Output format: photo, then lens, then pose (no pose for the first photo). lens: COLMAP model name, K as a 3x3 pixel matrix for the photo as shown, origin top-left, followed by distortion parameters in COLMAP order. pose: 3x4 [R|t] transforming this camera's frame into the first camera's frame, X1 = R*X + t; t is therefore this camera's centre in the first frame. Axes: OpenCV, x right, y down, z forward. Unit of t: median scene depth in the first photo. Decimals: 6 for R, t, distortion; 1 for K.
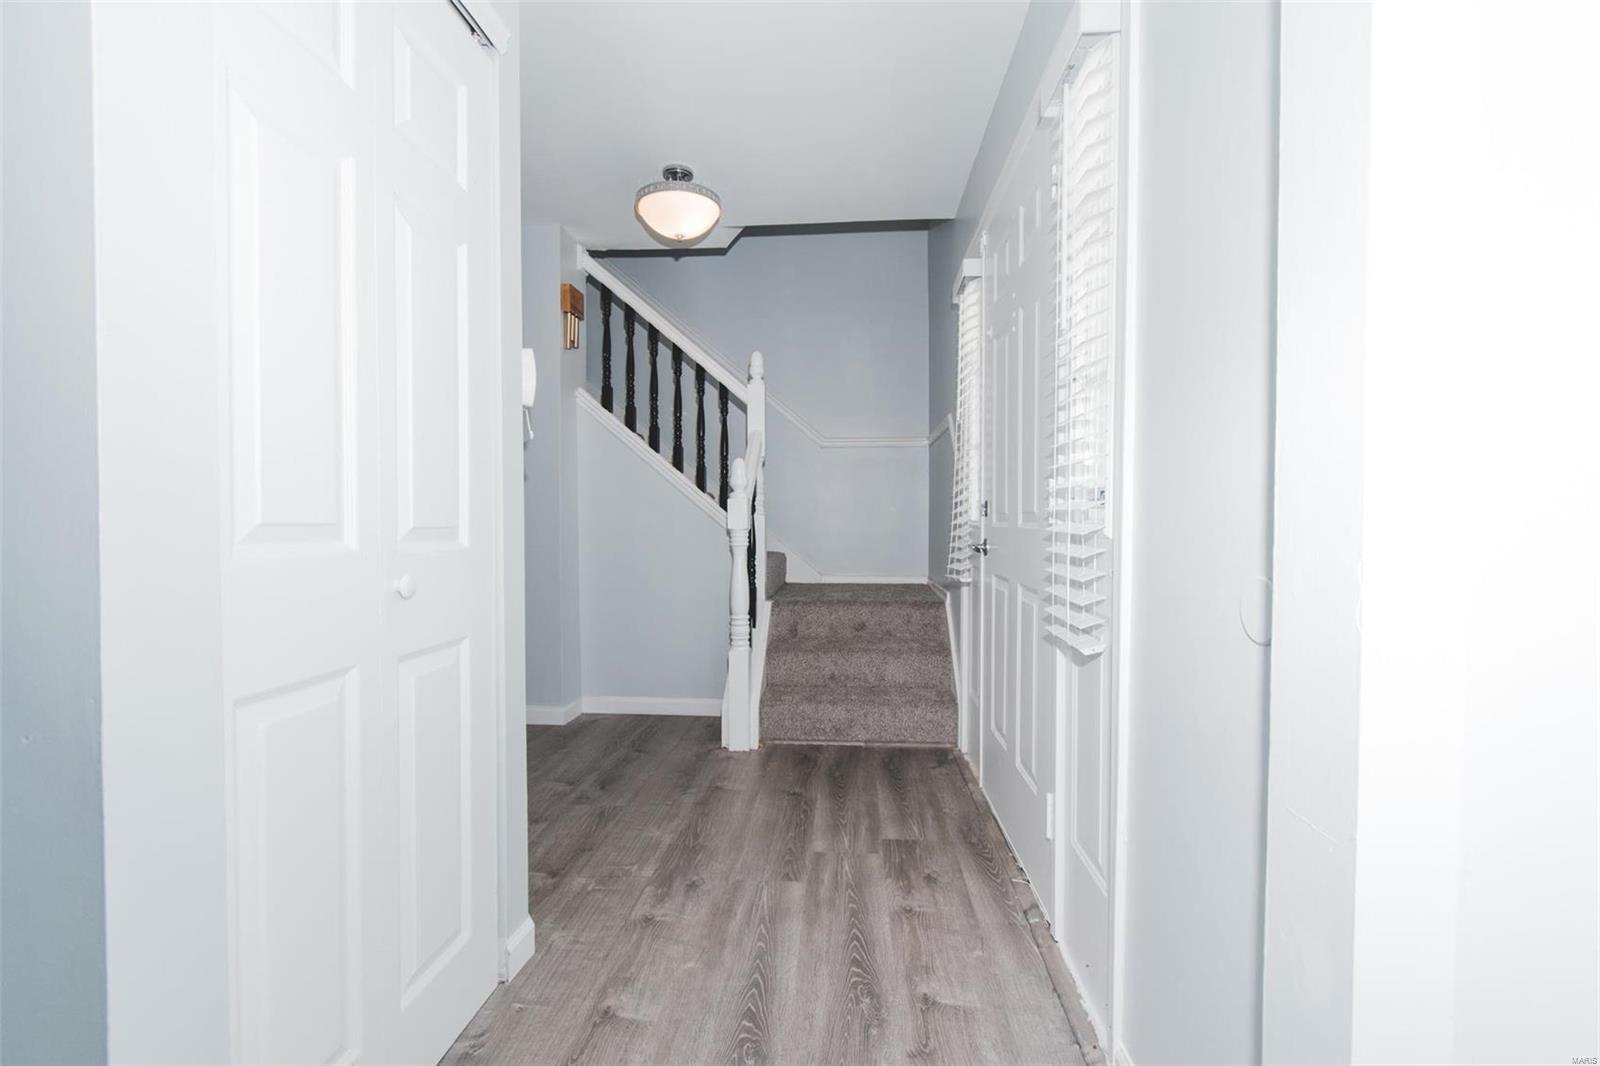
lens RADIAL K [[703.6, 0, 792.6], [0, 703.6, 534.7], [0, 0, 1]] dist [0.000741, -0.001697]
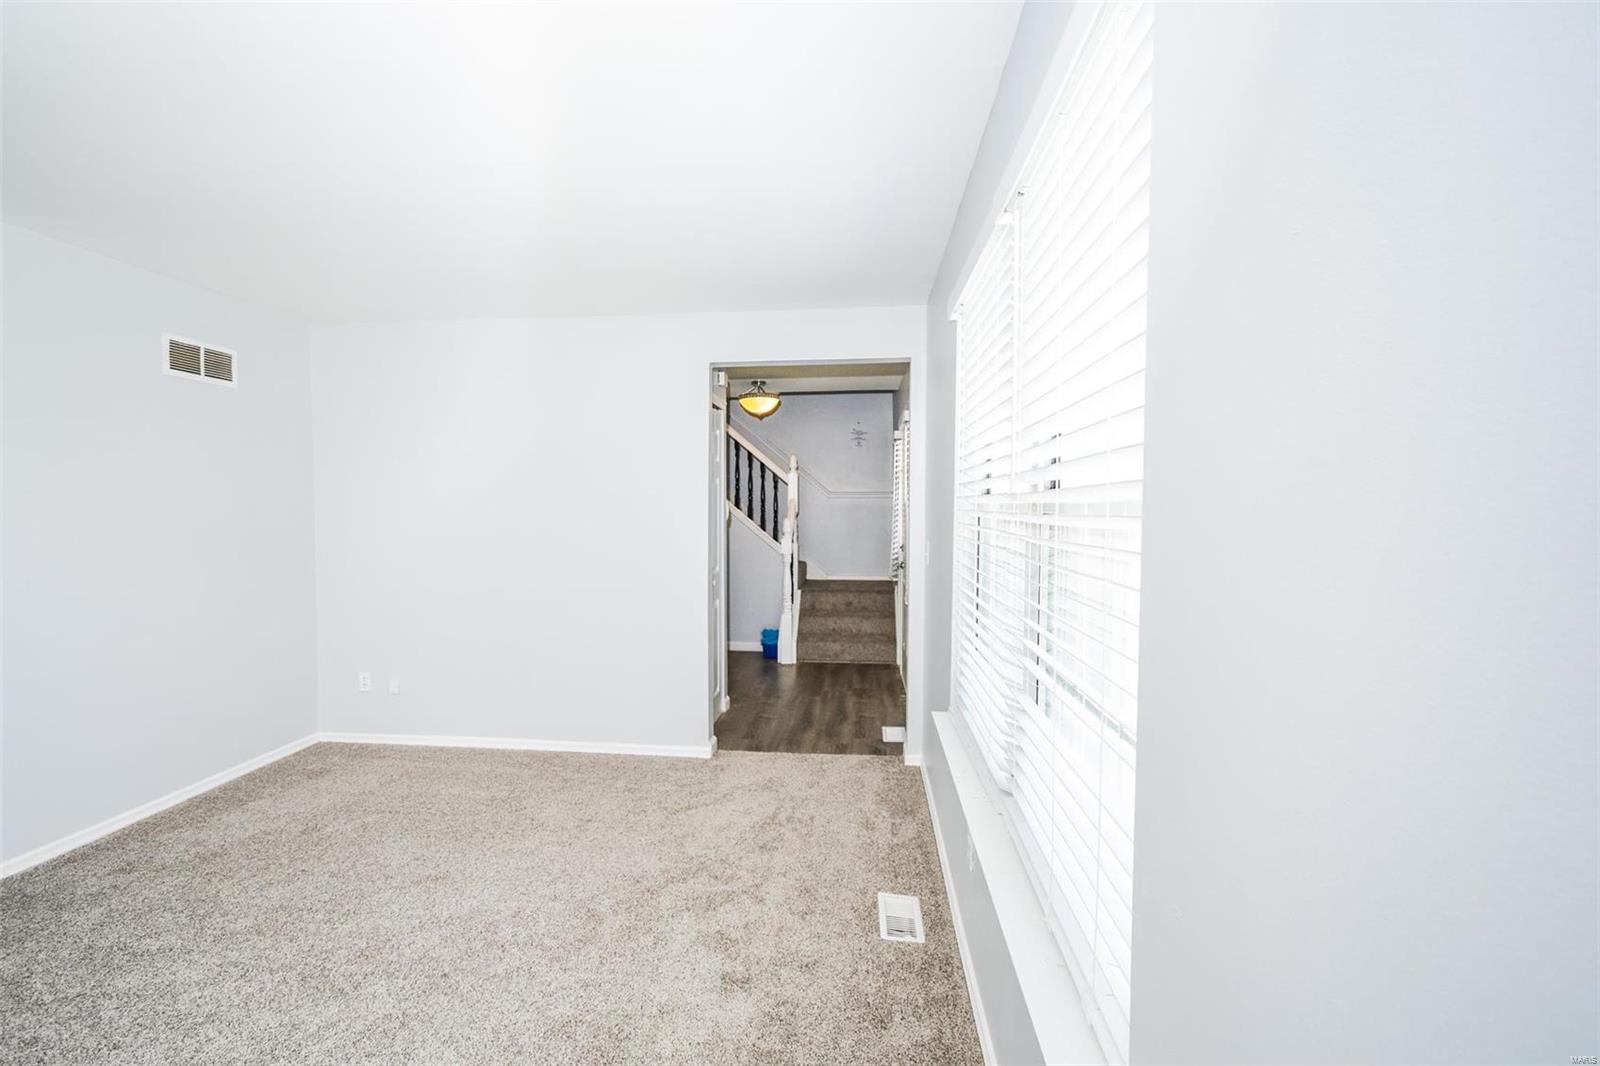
lens RADIAL K [[715.9, 0, 794.7], [0, 715.9, 534.8], [0, 0, 1]] dist [0.003321, -0.000418]
pose [[0.999976, 0.000956, -0.006797, -0.037323], [-0.000889, 0.999951, 0.009836, -0.076395], [0.006806, -0.009829, 0.999929, -0.969153]]
